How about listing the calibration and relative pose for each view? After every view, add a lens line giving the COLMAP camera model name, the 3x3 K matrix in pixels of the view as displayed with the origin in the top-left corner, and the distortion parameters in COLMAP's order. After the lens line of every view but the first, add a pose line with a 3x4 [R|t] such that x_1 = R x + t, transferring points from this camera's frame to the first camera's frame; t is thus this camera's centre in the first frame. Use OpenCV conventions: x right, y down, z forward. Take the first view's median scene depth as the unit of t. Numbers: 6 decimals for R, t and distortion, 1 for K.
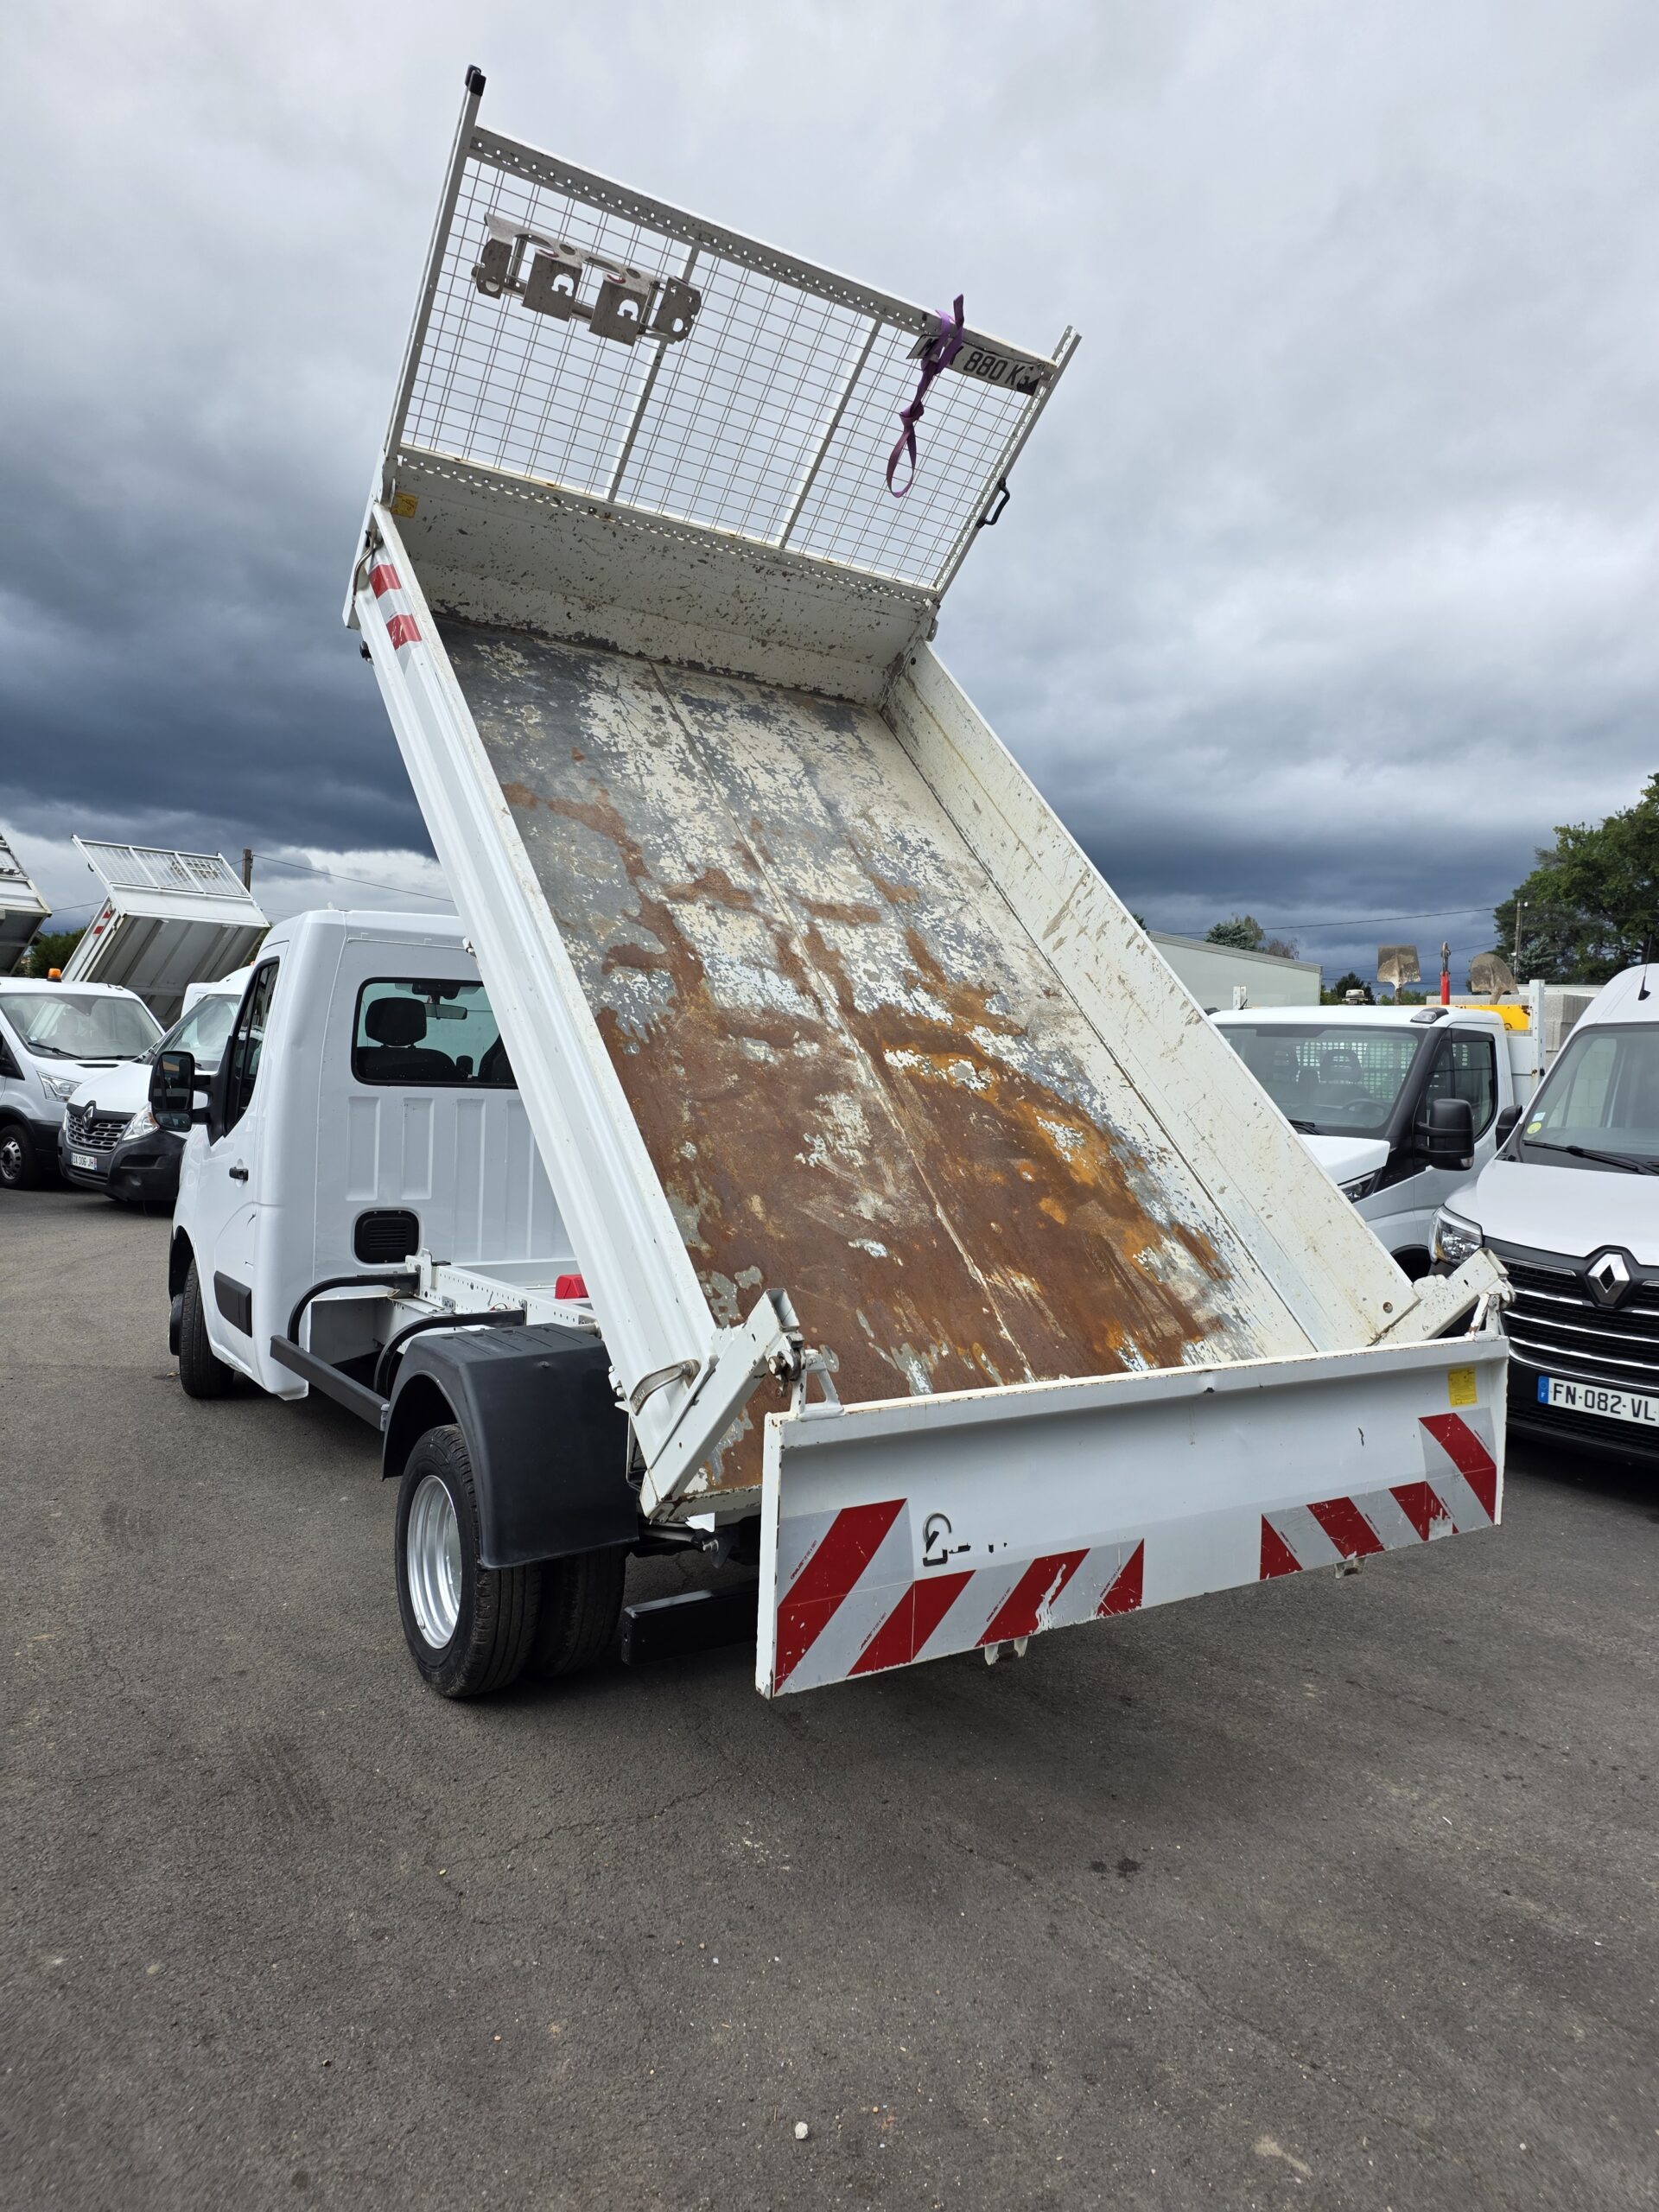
lens RADIAL K [[1458.3, 0, 885.8], [0, 1458.3, 1098.2], [0, 0, 1]] dist [0.070805, -0.041635]
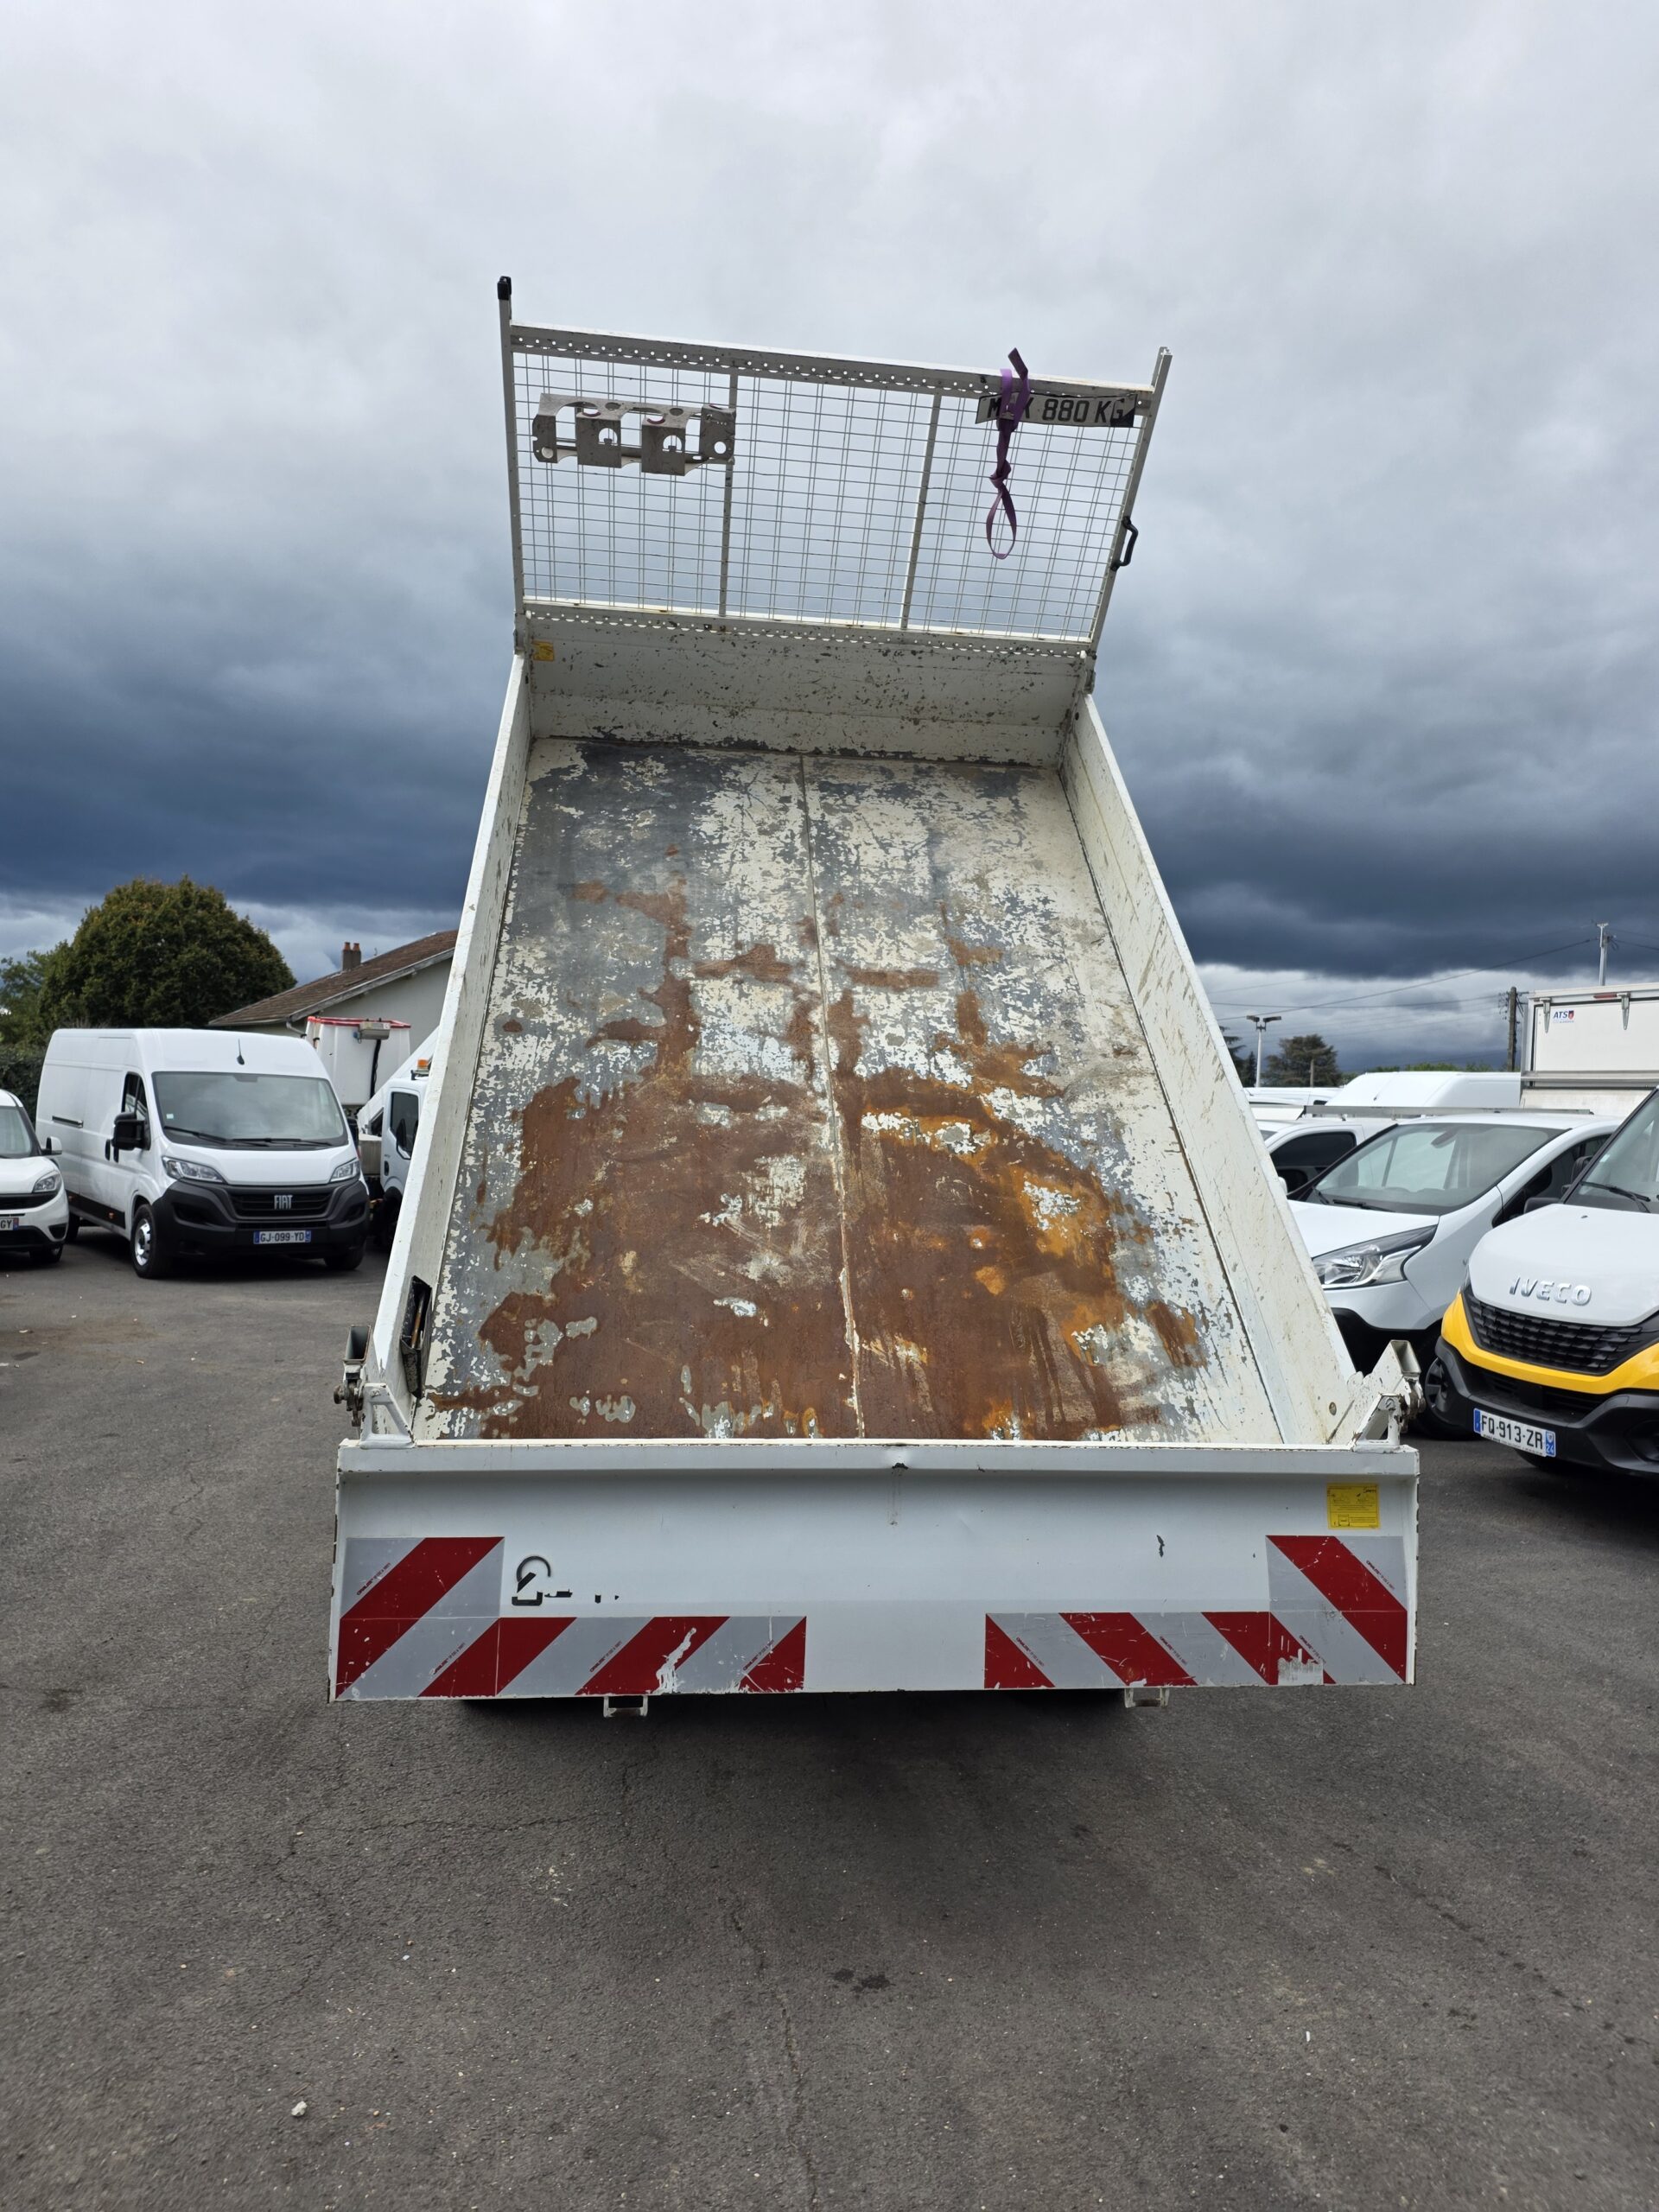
lens RADIAL K [[1458.3, 0, 816.9], [0, 1458.3, 1113.2], [0, 0, 1]] dist [0.070805, -0.041635]
pose [[0.892024, -0.016374, -0.451690, 0.410887], [-0.005008, 0.998924, -0.046101, 0.012443], [0.451959, 0.043385, 0.890983, 0.096386]]
